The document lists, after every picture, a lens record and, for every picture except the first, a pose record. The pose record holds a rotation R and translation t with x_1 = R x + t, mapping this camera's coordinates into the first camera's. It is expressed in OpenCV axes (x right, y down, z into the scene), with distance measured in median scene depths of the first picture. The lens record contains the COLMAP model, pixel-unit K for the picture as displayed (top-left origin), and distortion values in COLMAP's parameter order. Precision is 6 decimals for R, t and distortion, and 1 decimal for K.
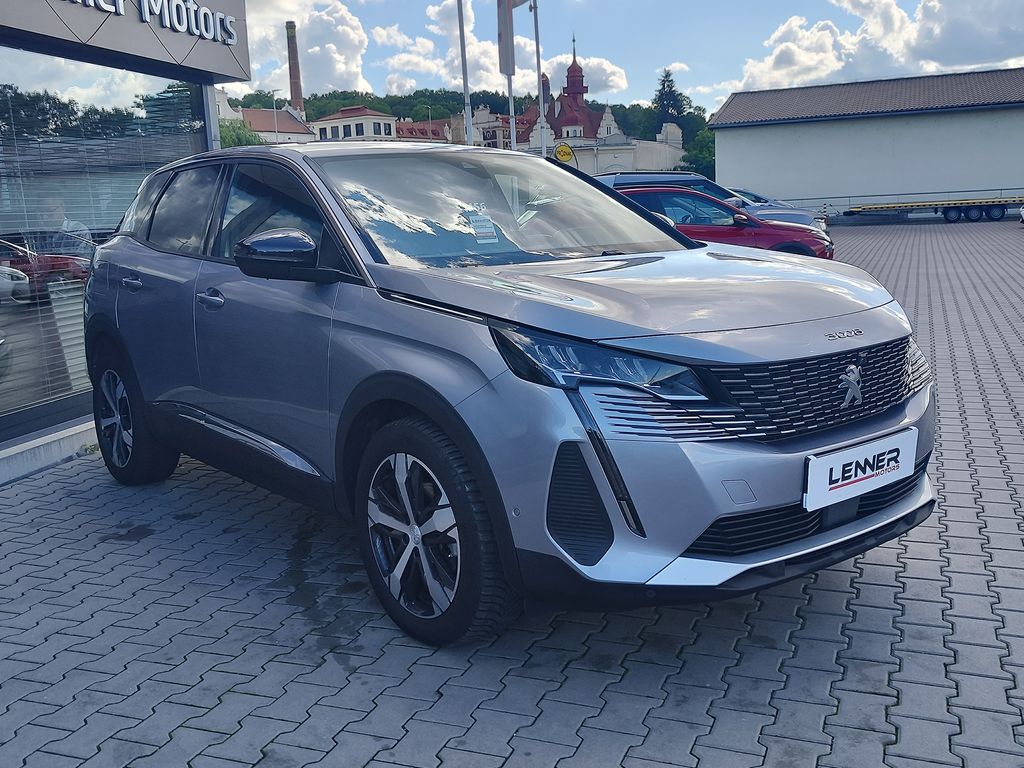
lens RADIAL K [[1018.7, 0, 512.0], [0, 1018.7, 384.0], [0, 0, 1]] dist [0.007696, -0.025437]
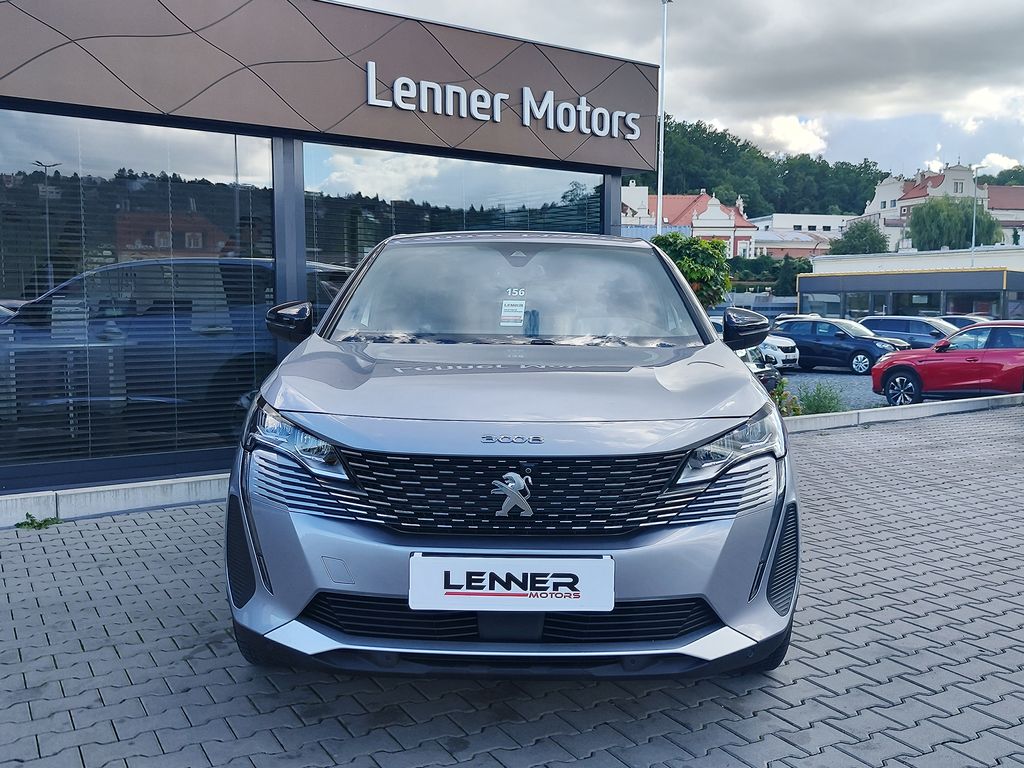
lens RADIAL K [[1018.7, 0, 512.0], [0, 1018.7, 384.0], [0, 0, 1]] dist [0.007696, -0.025437]
pose [[0.779539, 0.099499, -0.618400, 0.909379], [-0.144734, 0.989197, -0.023289, -0.077818], [0.609402, 0.107658, 0.785518, 0.245427]]
